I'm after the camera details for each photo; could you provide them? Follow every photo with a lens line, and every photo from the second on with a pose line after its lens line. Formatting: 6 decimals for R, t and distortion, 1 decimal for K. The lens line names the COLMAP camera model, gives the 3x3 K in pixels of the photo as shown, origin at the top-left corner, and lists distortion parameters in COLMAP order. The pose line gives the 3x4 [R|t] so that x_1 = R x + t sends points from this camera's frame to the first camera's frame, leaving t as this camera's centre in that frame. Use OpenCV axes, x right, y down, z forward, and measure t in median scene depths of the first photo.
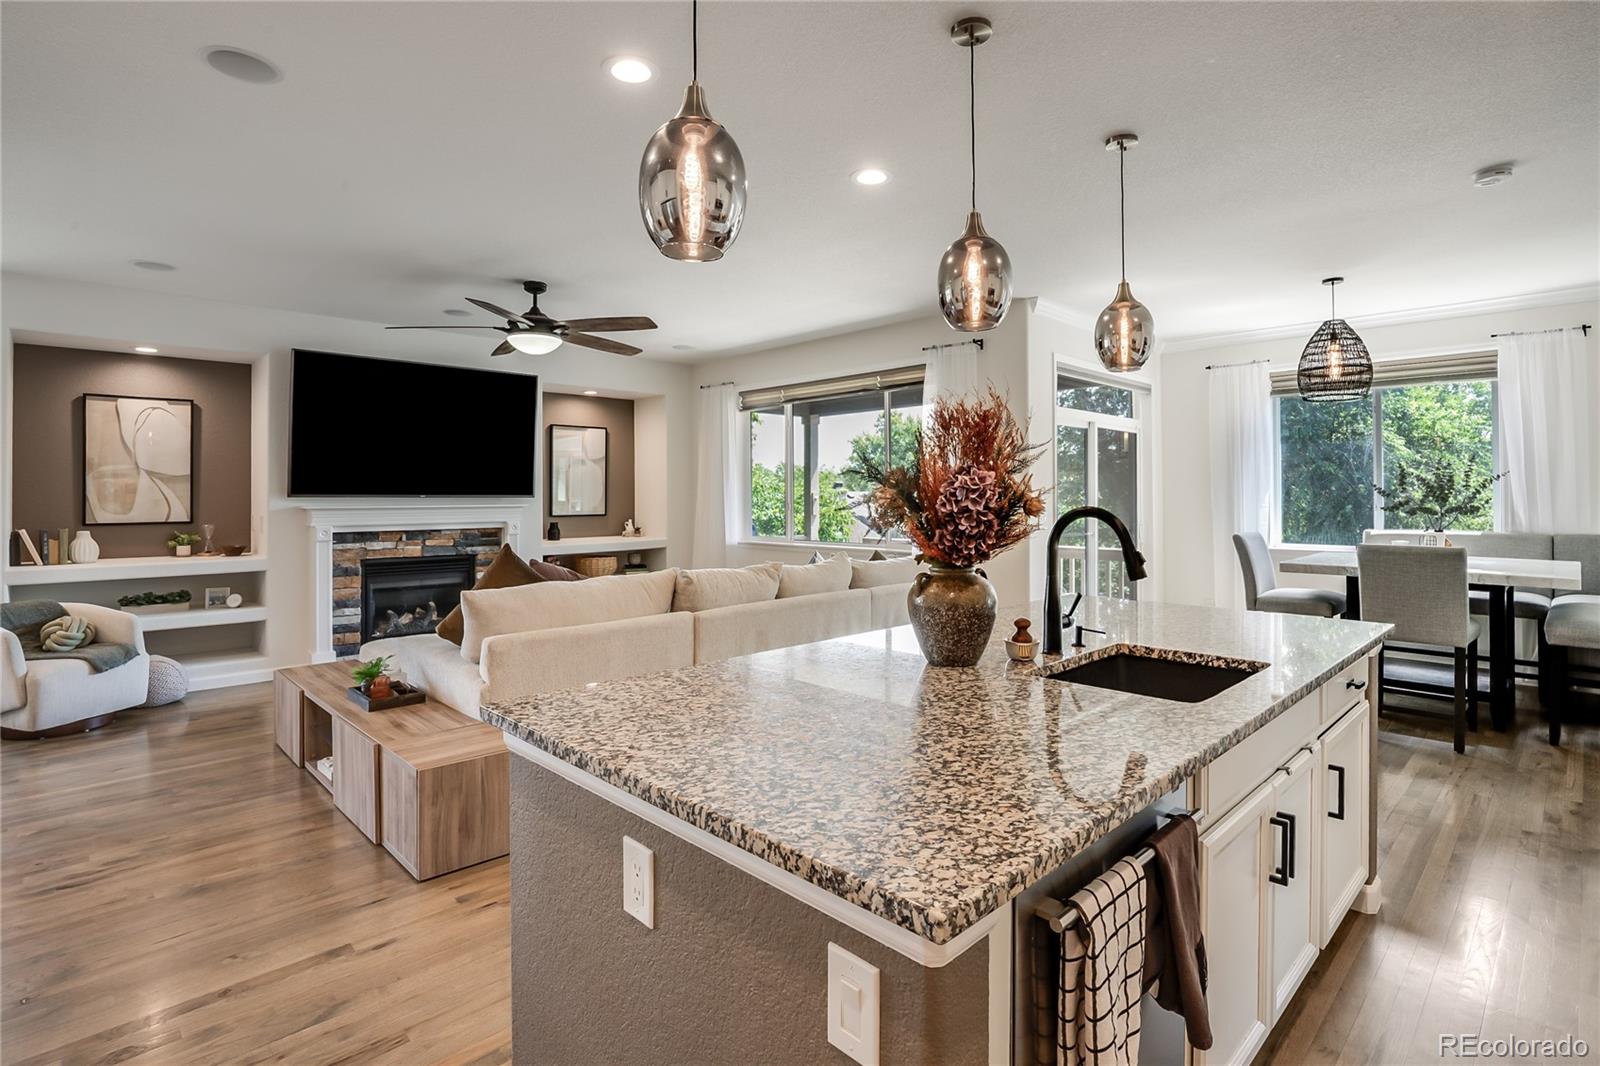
lens RADIAL K [[775.3, 0, 782.5], [0, 775.3, 496.4], [0, 0, 1]] dist [-0.001184, -0.000340]
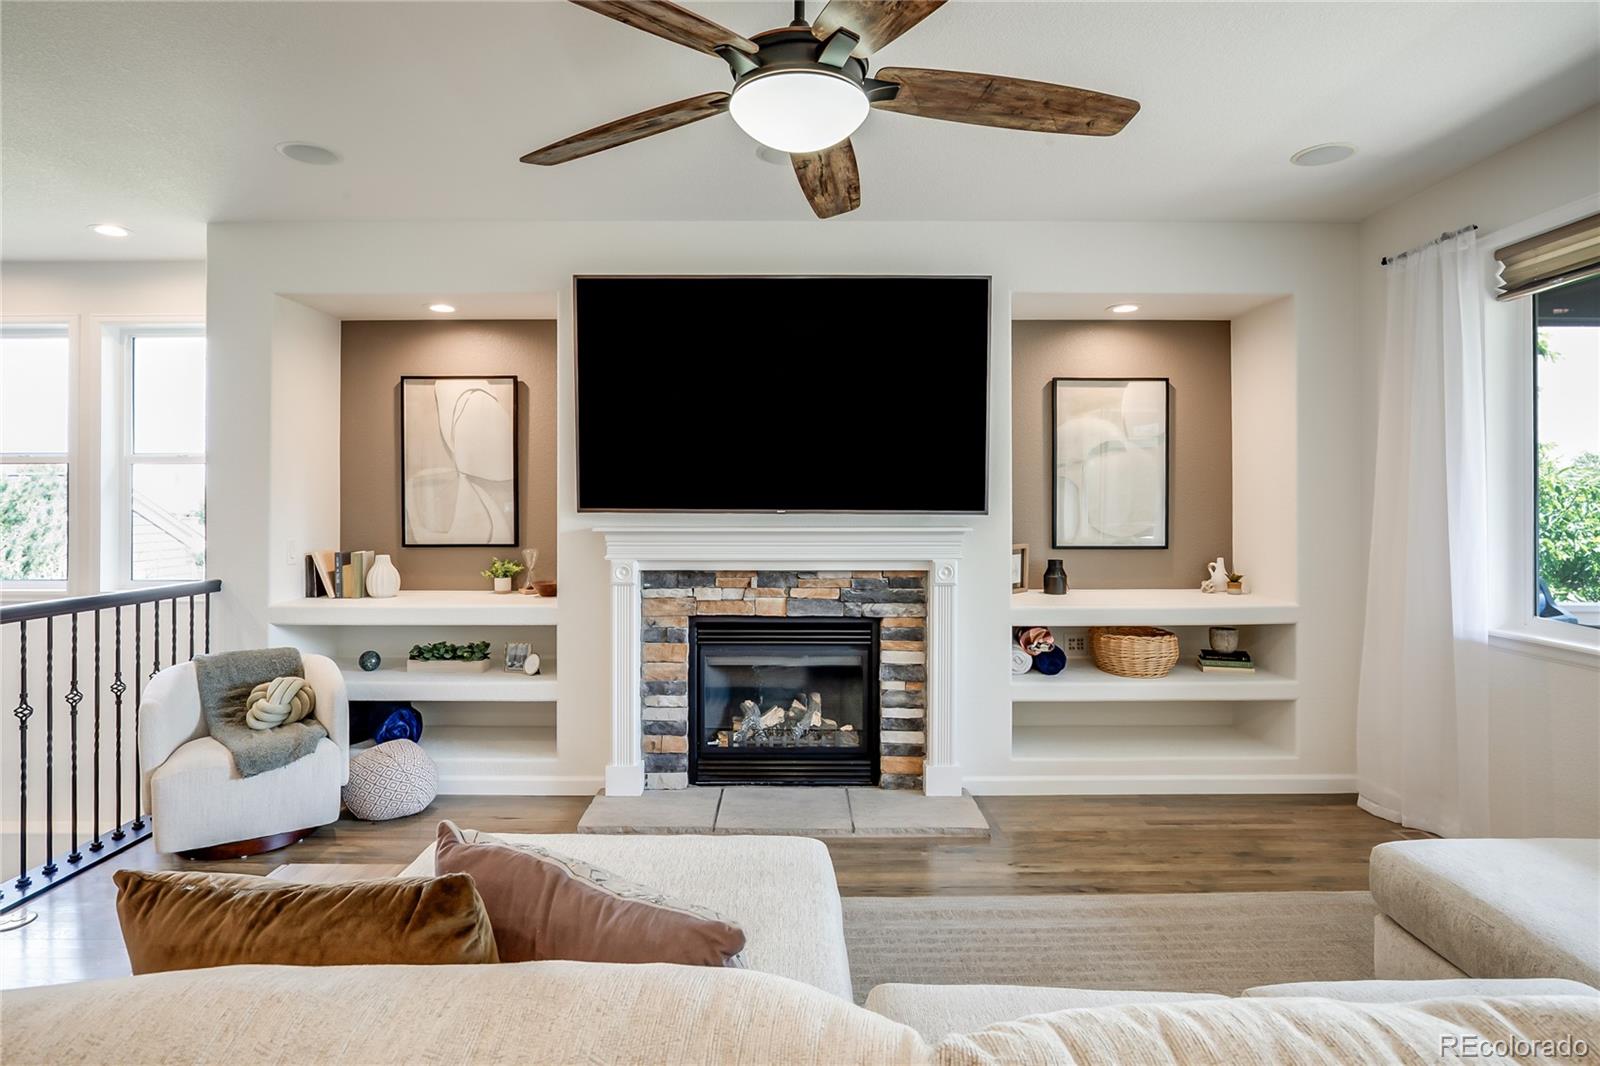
lens RADIAL K [[847.9, 0, 798.2], [0, 847.9, 498.0], [0, 0, 1]] dist [-0.020217, -0.000437]
pose [[0.727188, 0.000484, -0.686438, -0.028605], [-0.003180, 0.999991, -0.002664, -0.008788], [0.686431, 0.004120, 0.727183, 0.571797]]
